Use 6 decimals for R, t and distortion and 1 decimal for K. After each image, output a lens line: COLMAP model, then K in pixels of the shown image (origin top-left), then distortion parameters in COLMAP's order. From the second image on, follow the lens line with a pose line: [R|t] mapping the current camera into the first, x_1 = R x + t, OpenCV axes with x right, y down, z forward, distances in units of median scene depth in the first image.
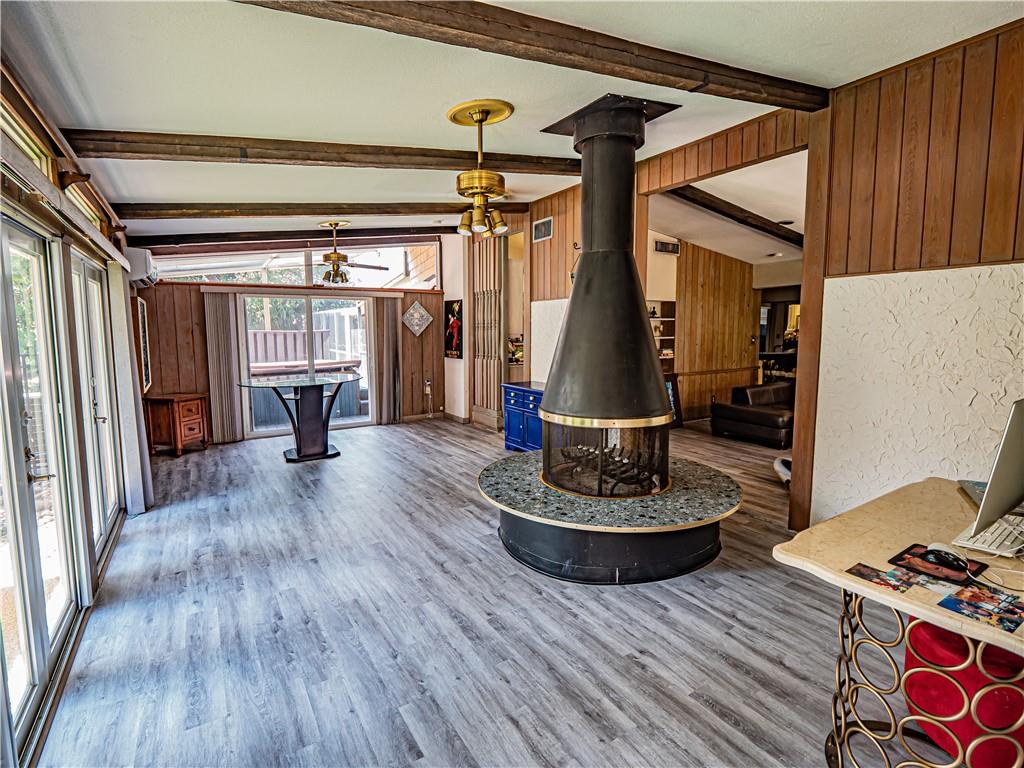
lens RADIAL K [[495.9, 0, 513.8], [0, 495.9, 379.8], [0, 0, 1]] dist [-0.000958, -0.000281]
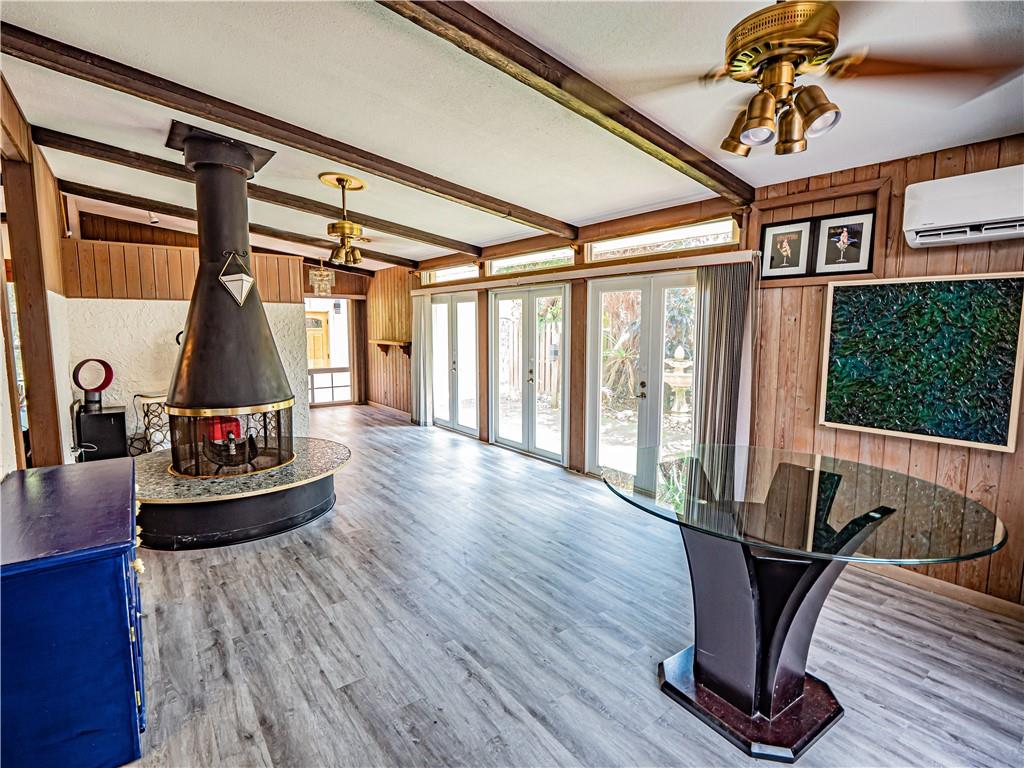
lens RADIAL K [[495.9, 0, 501.7], [0, 495.9, 382.9], [0, 0, 1]] dist [-0.000958, -0.000281]
pose [[-0.997837, 0.011595, -0.064706, -0.324812], [-0.003027, 0.975172, 0.221430, -0.211592], [0.065667, 0.221147, -0.973027, 1.930365]]
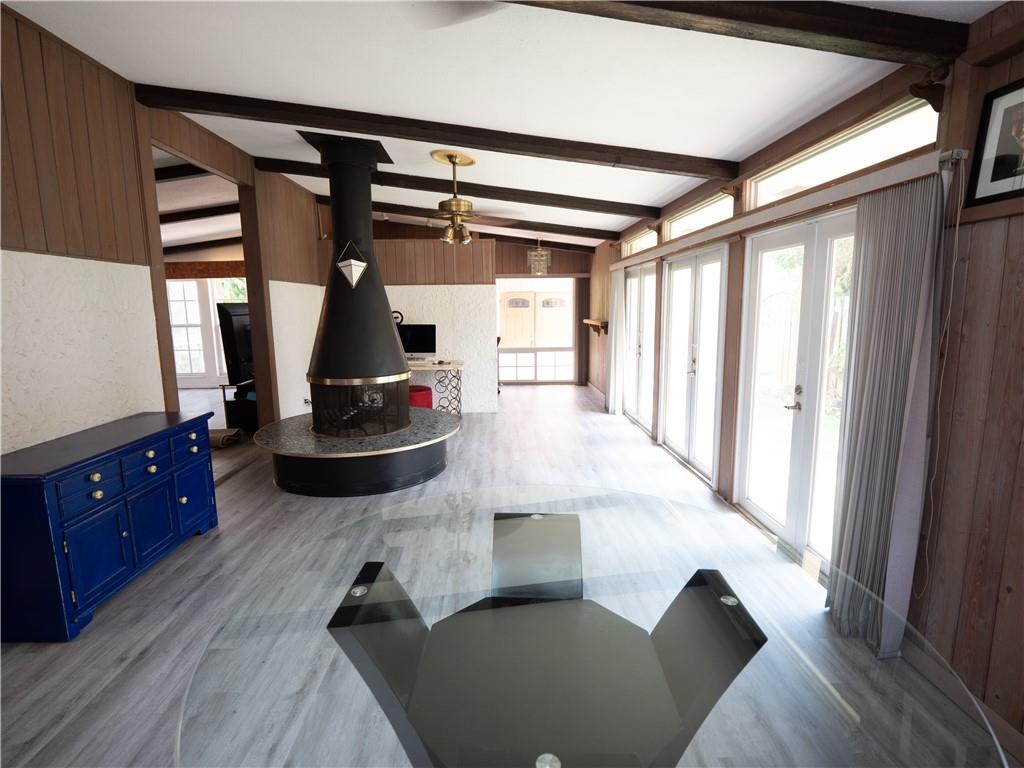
lens RADIAL K [[495.9, 0, 507.7], [0, 495.9, 384.4], [0, 0, 1]] dist [-0.000958, -0.000281]
pose [[-0.849137, -0.068080, 0.523767, -0.744417], [0.072394, 0.967297, 0.243098, -0.179056], [-0.523188, 0.244341, -0.816439, 1.683643]]
